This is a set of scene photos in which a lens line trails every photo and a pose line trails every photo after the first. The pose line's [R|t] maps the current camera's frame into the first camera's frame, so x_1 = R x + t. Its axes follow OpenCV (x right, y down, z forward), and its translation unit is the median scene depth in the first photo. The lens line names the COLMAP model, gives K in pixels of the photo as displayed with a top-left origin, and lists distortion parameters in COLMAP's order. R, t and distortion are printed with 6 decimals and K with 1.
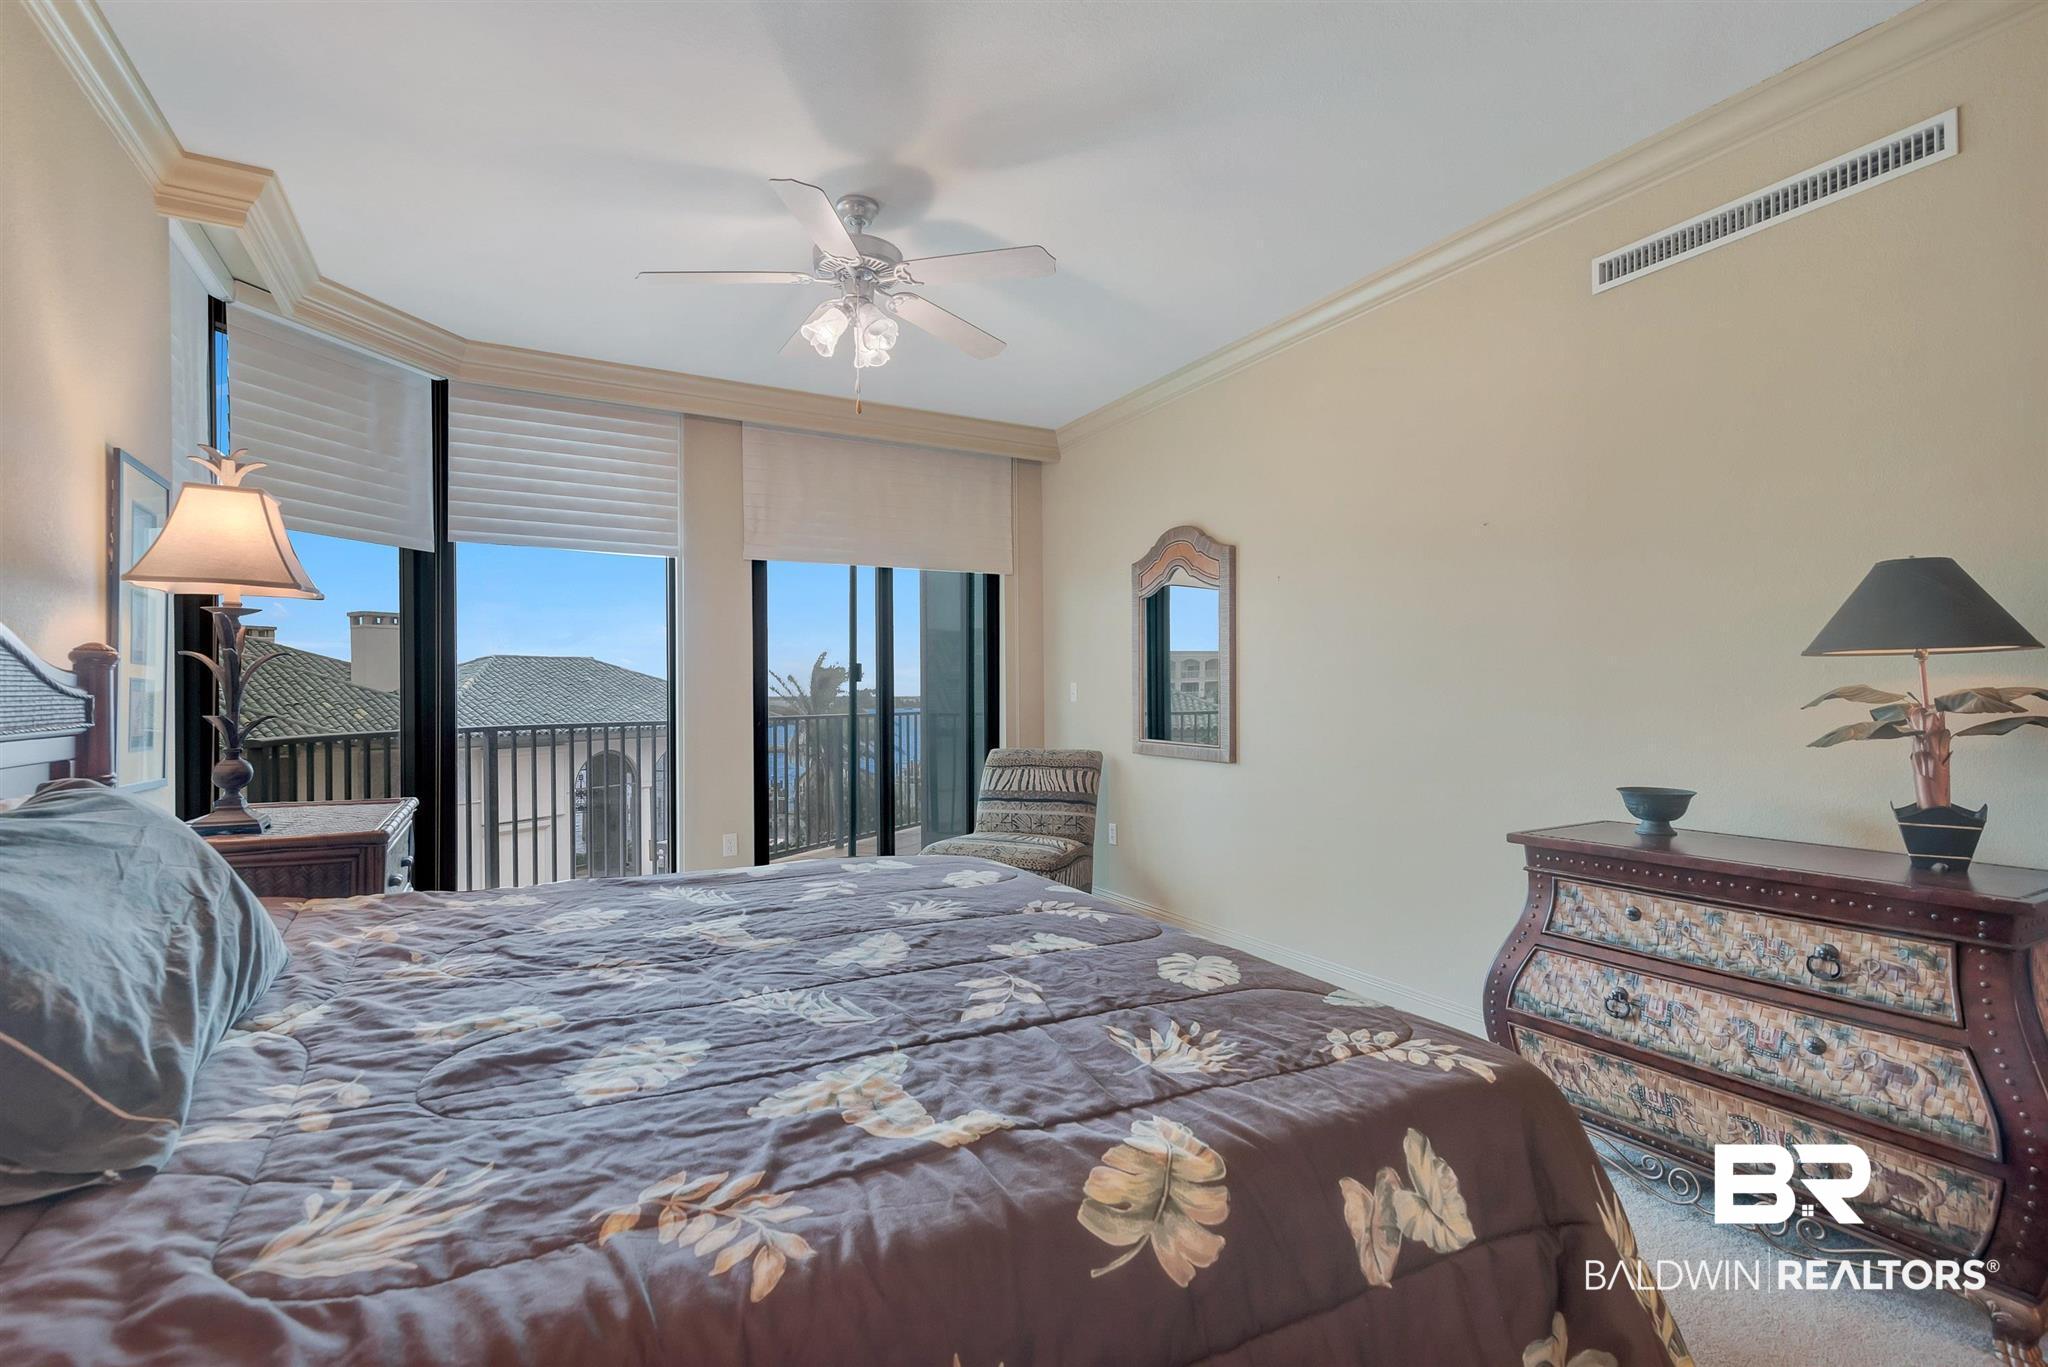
lens RADIAL K [[927.2, 0, 1010.3], [0, 927.2, 694.5], [0, 0, 1]] dist [0.005085, -0.000271]
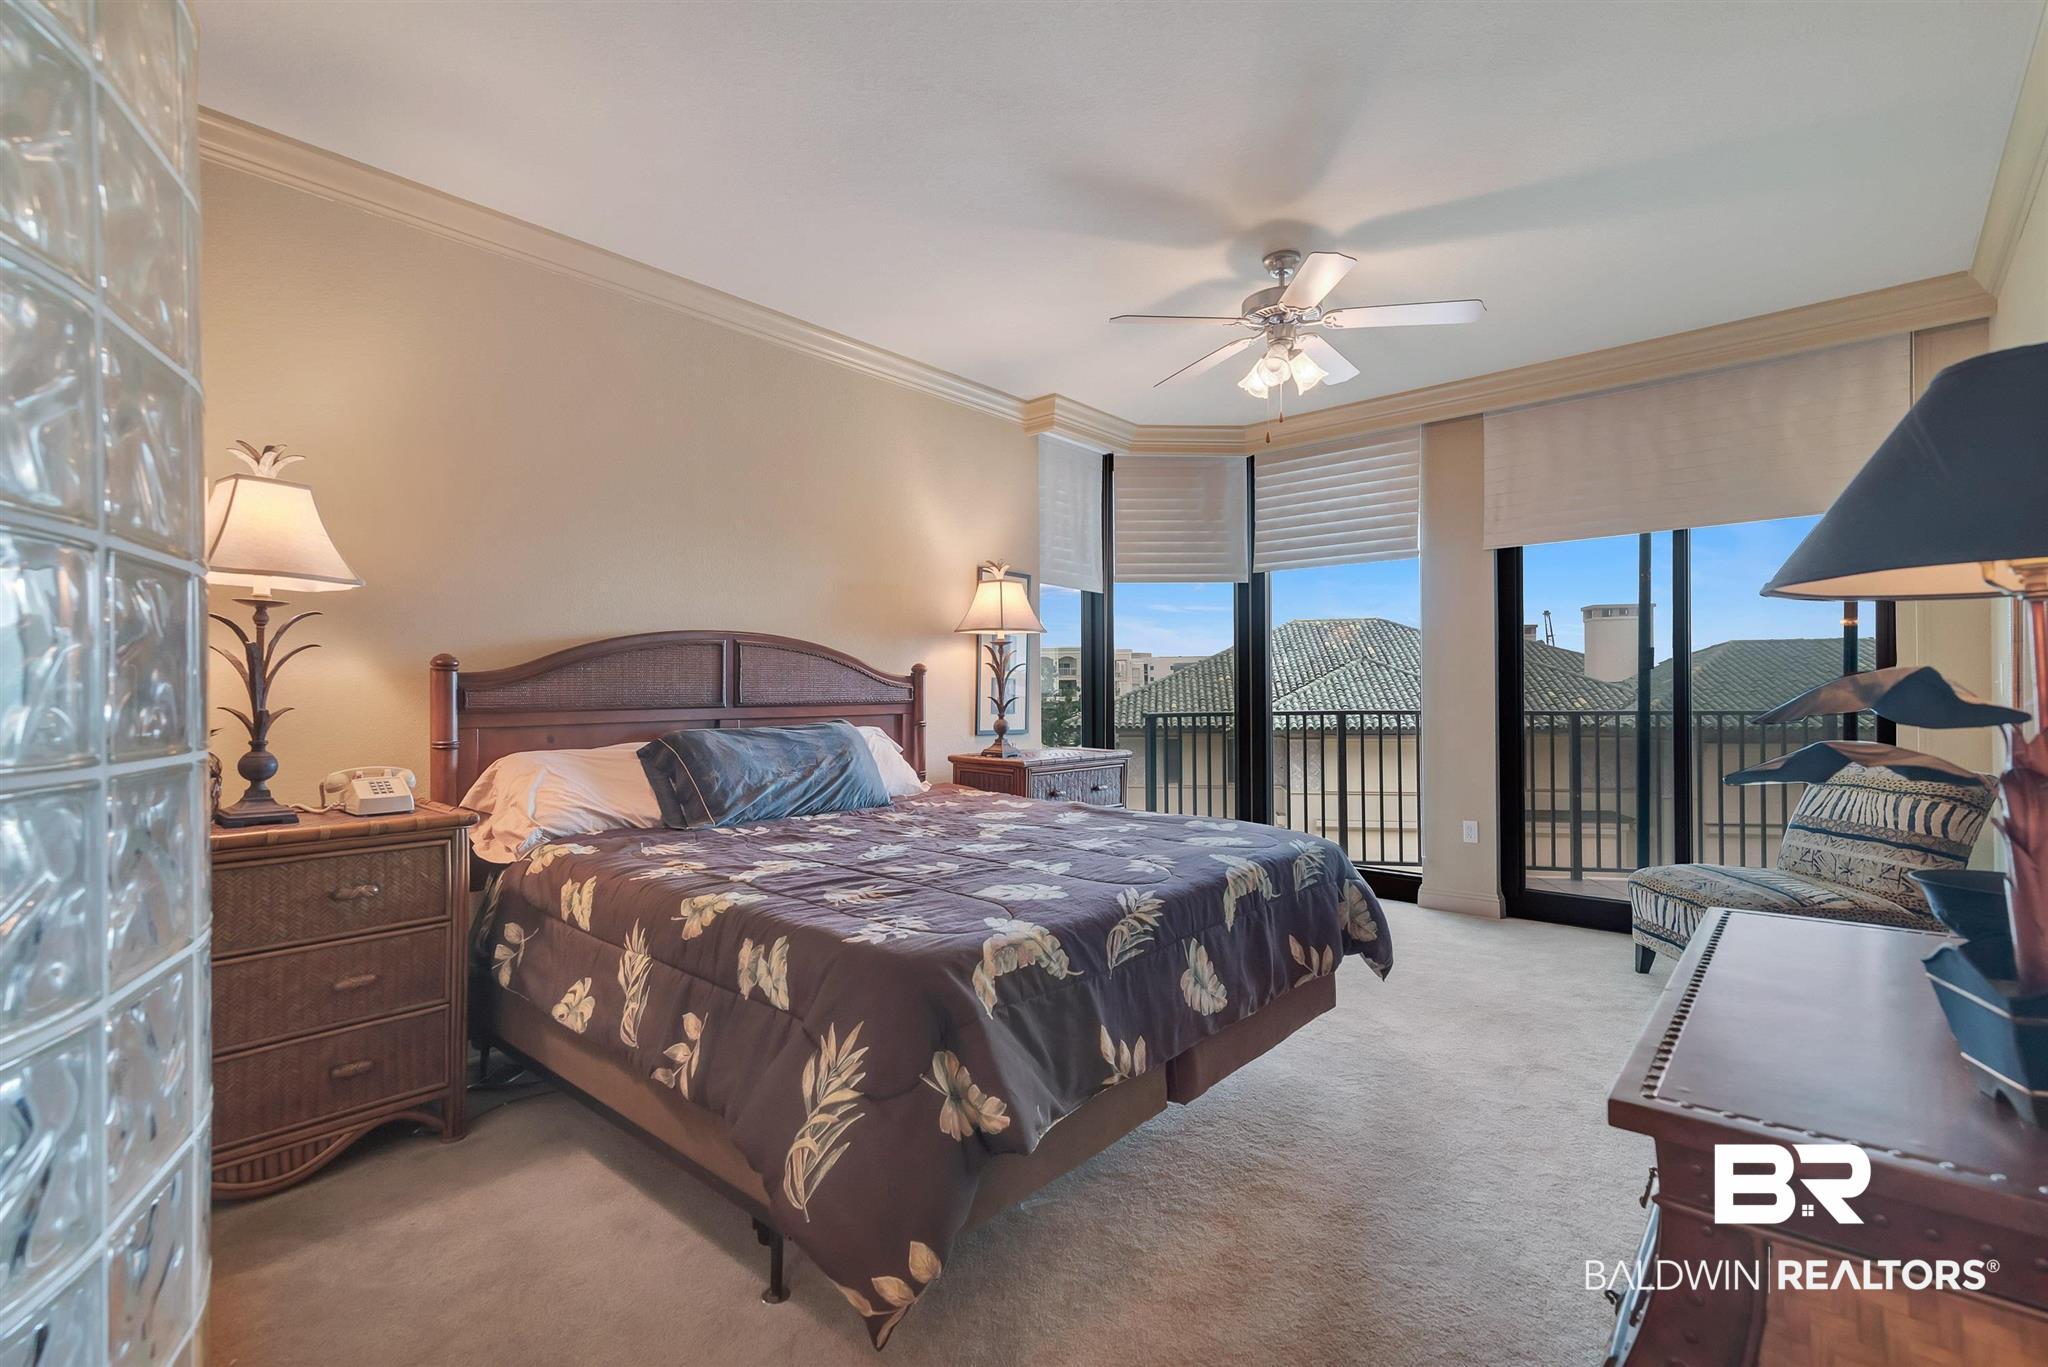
lens RADIAL K [[927.2, 0, 1010.3], [0, 927.2, 694.5], [0, 0, 1]] dist [0.005085, -0.000271]
pose [[0.352815, 0.006638, -0.935670, 0.526898], [0.003295, 0.999960, 0.008336, -0.000133], [0.935687, -0.006024, 0.352779, 0.186488]]
